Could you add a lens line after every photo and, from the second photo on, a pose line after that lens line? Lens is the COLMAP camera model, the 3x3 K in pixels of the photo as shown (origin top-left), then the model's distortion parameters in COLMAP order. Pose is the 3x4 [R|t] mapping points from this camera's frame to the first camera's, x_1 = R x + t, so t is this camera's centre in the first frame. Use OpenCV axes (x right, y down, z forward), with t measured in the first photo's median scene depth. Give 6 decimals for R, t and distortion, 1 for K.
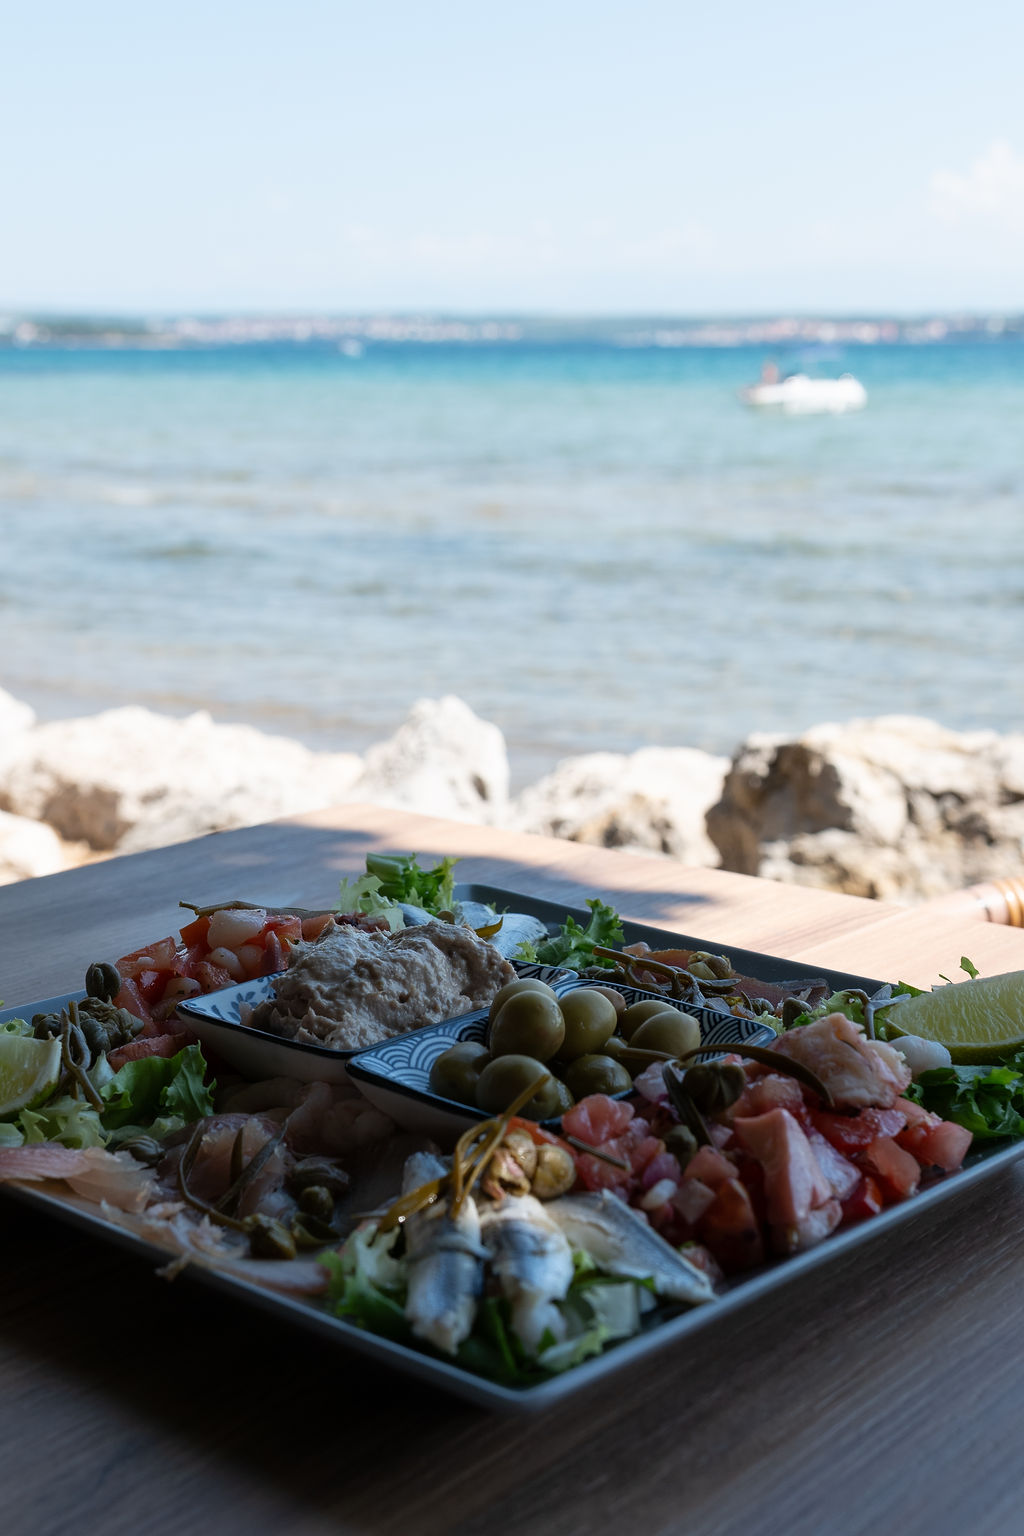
lens RADIAL K [[2810.4, 0, 512.0], [0, 2810.4, 768.0], [0, 0, 1]] dist [-0.025518, 0.077000]
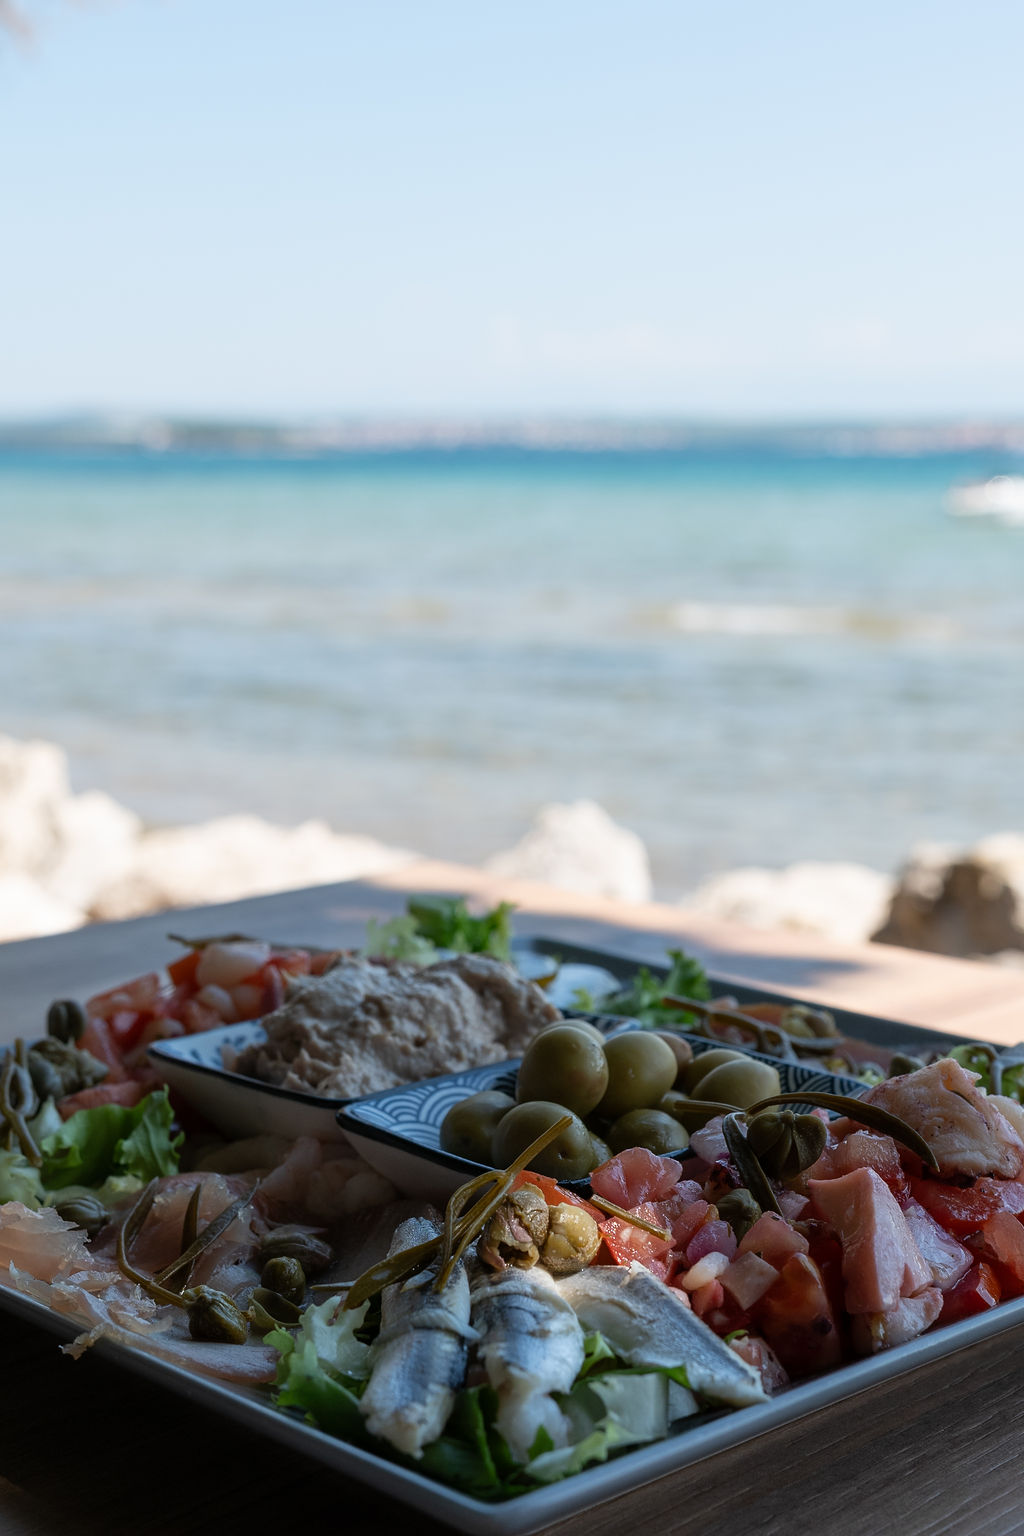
lens RADIAL K [[2810.4, 0, 512.0], [0, 2810.4, 768.0], [0, 0, 1]] dist [-0.025518, 0.077000]
pose [[0.996507, 0.010942, -0.082788, 0.058501], [-0.017684, 0.996545, -0.081155, 0.072866], [0.081614, 0.082335, 0.993257, 0.197952]]
